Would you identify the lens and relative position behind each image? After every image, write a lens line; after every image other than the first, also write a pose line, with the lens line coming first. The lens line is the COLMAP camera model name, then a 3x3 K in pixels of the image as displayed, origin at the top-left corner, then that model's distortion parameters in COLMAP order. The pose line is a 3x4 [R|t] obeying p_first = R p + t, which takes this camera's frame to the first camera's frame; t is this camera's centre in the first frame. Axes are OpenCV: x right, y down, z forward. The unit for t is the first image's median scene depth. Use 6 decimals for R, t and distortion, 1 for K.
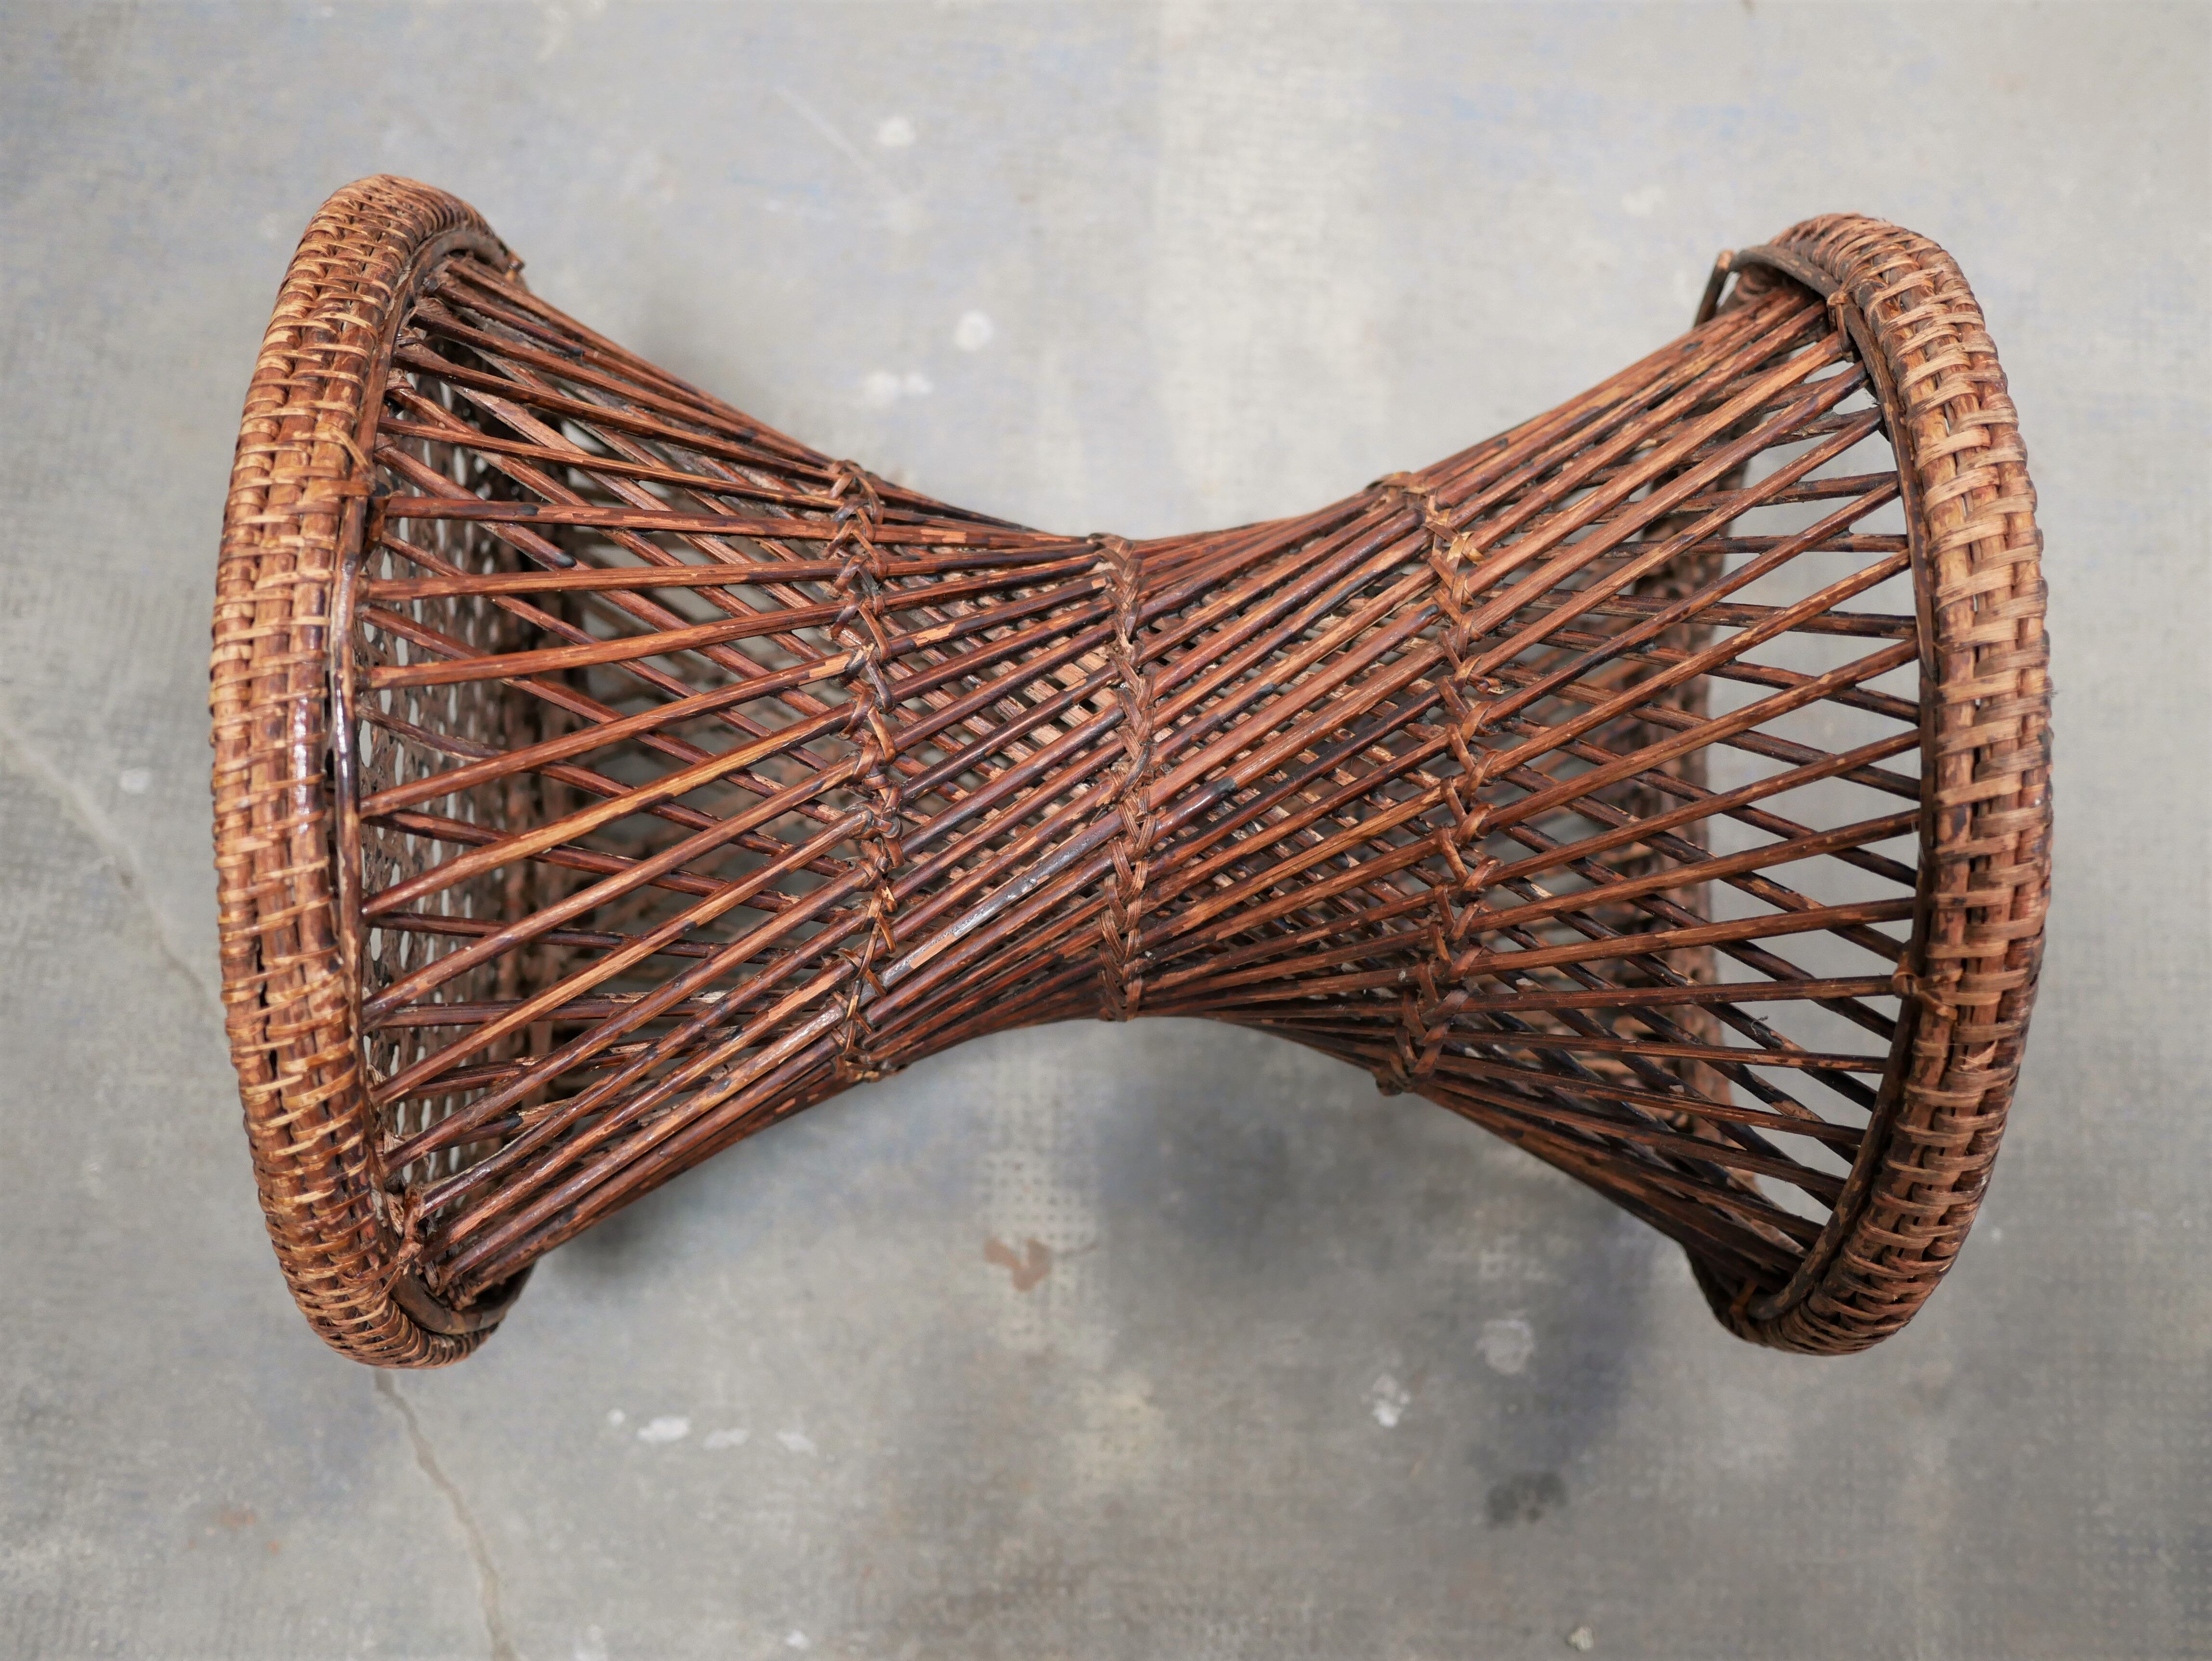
lens RADIAL K [[2573.6, 0, 1132.5], [0, 2573.6, 825.9], [0, 0, 1]] dist [-0.016835, 0.017477]
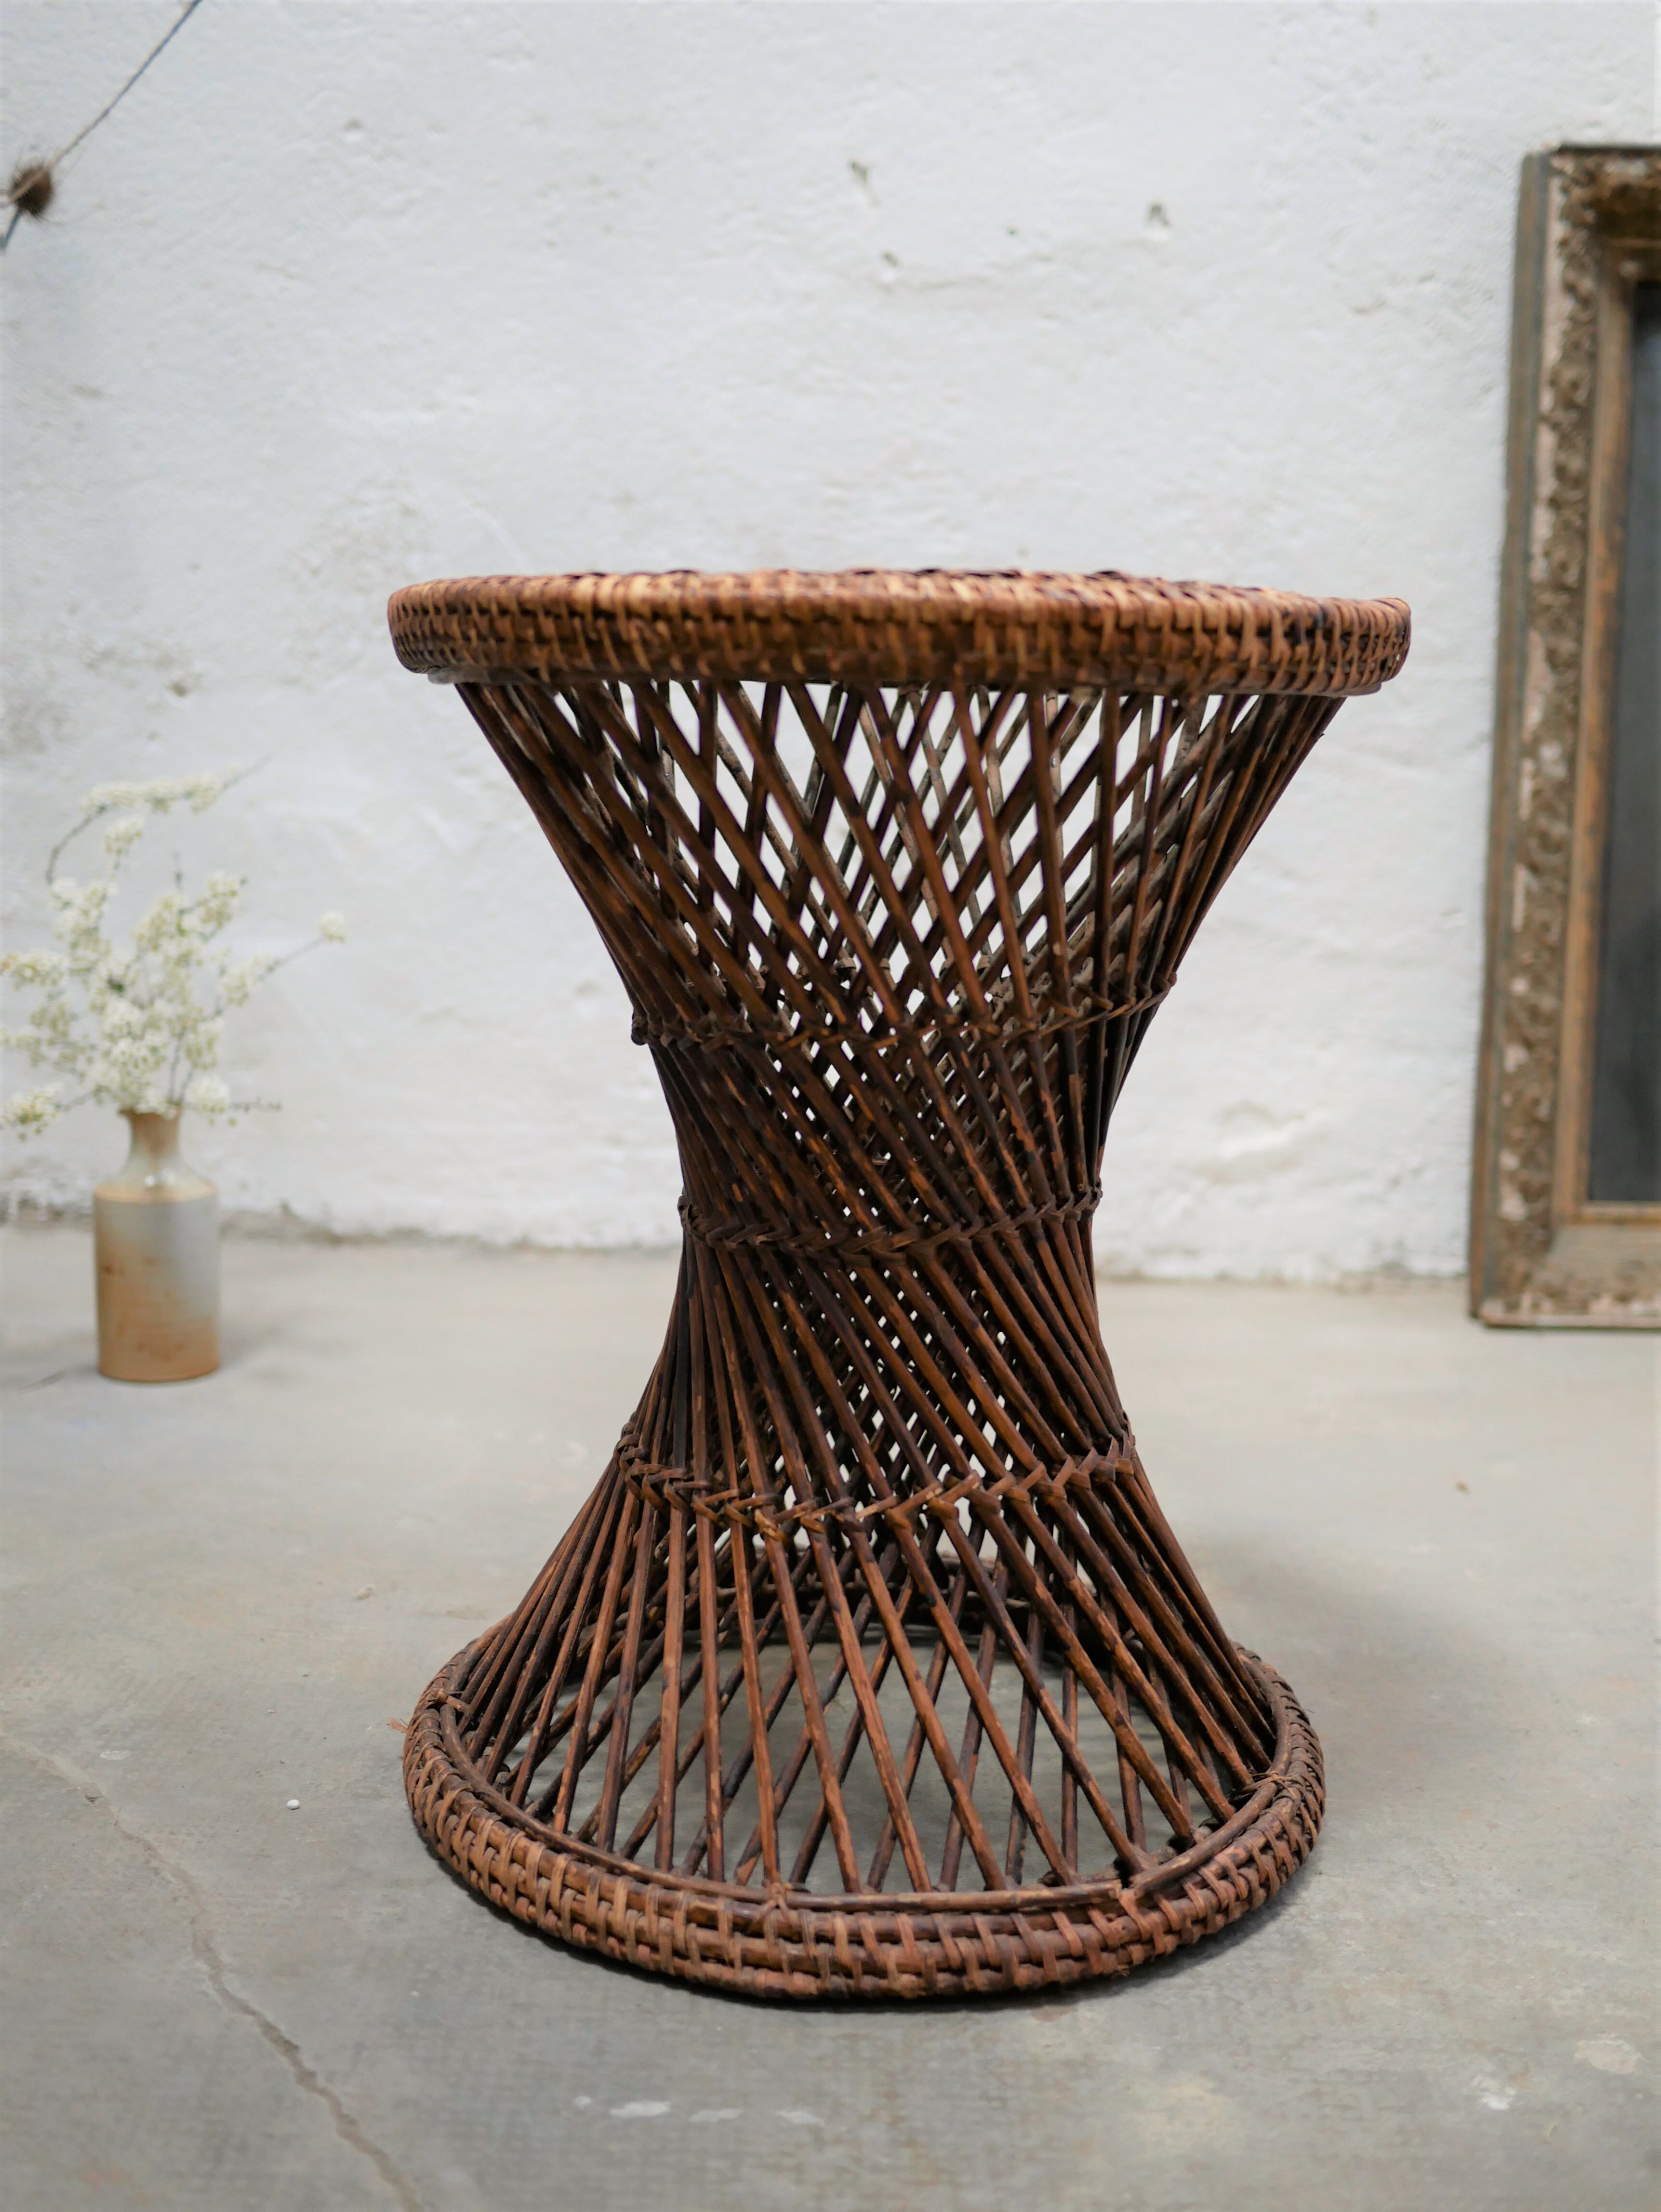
lens RADIAL K [[2517.3, 0, 824.9], [0, 2517.3, 1103.8], [0, 0, 1]] dist [-0.014696, 0.017831]
pose [[0.998750, 0.001818, 0.049956, -0.162367], [0.045438, 0.383615, -0.922375, 0.851239], [-0.020841, 0.923491, 0.383052, 0.385237]]
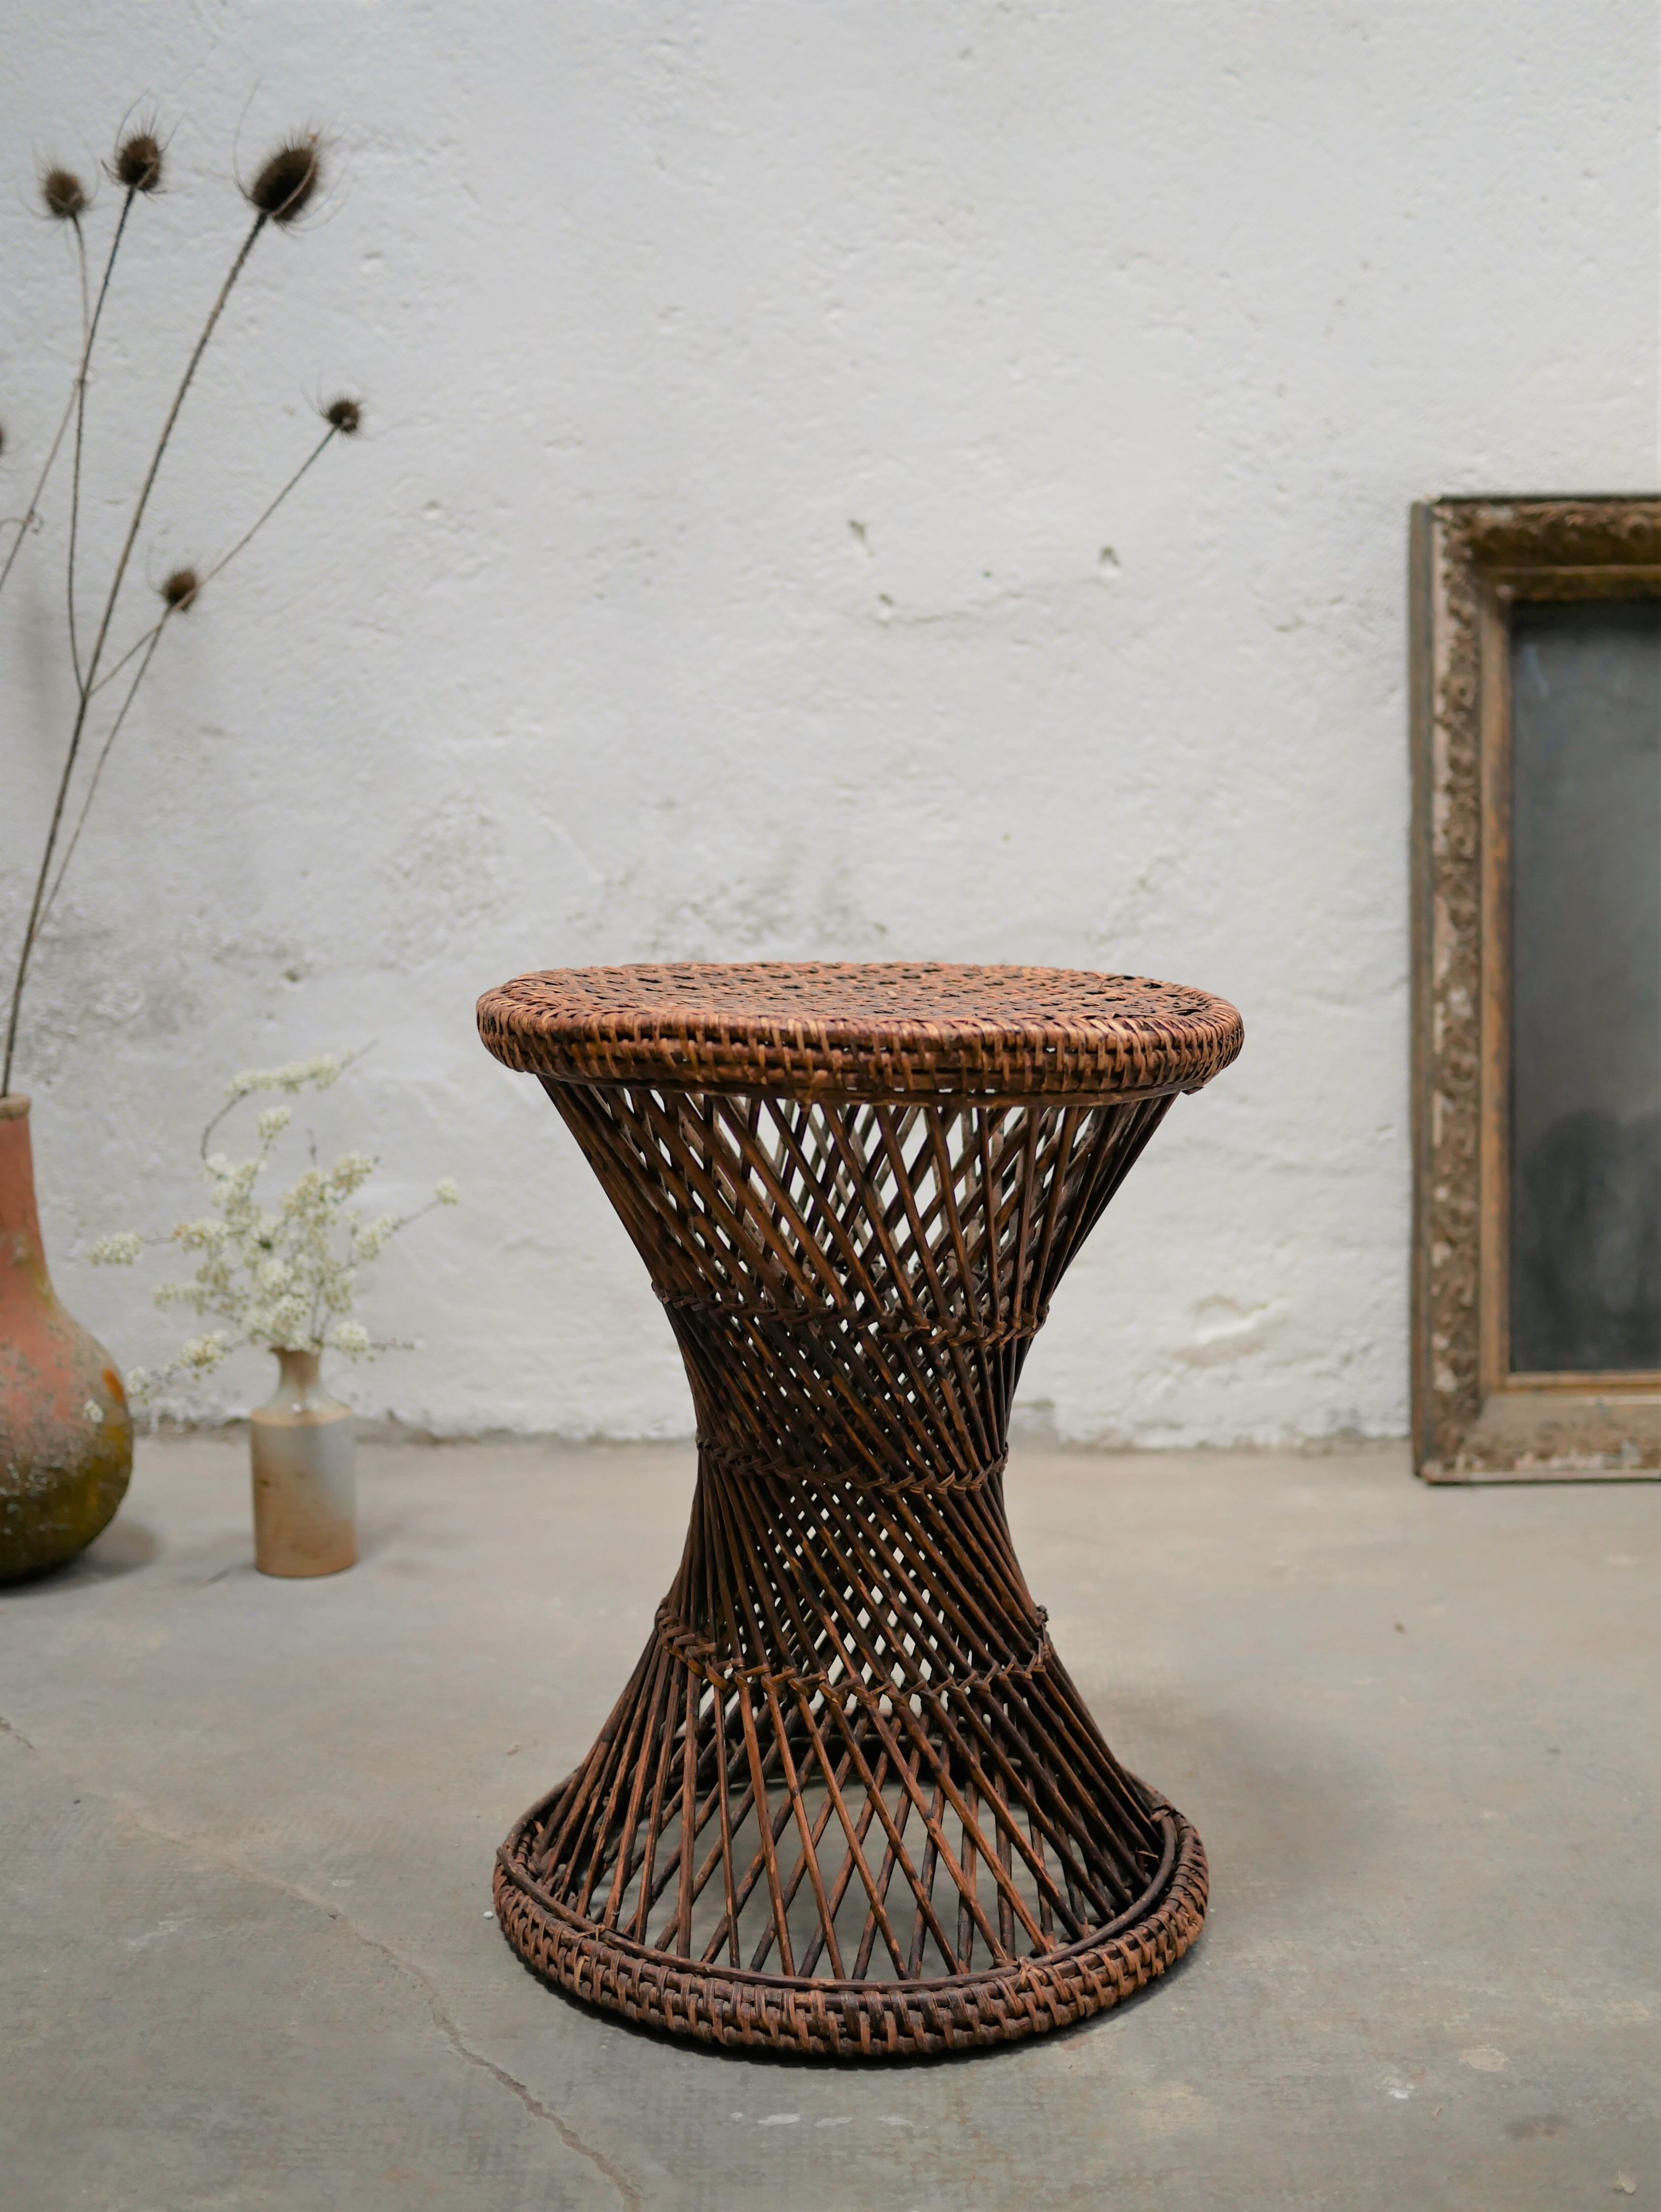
lens RADIAL K [[2573.4, 0, 829.5], [0, 2573.4, 1093.5], [0, 0, 1]] dist [-0.016835, 0.017477]
pose [[0.997984, -0.030049, 0.055904, -0.208173], [0.062741, 0.334090, -0.940451, 1.147584], [0.009582, 0.942062, 0.335302, 0.183919]]
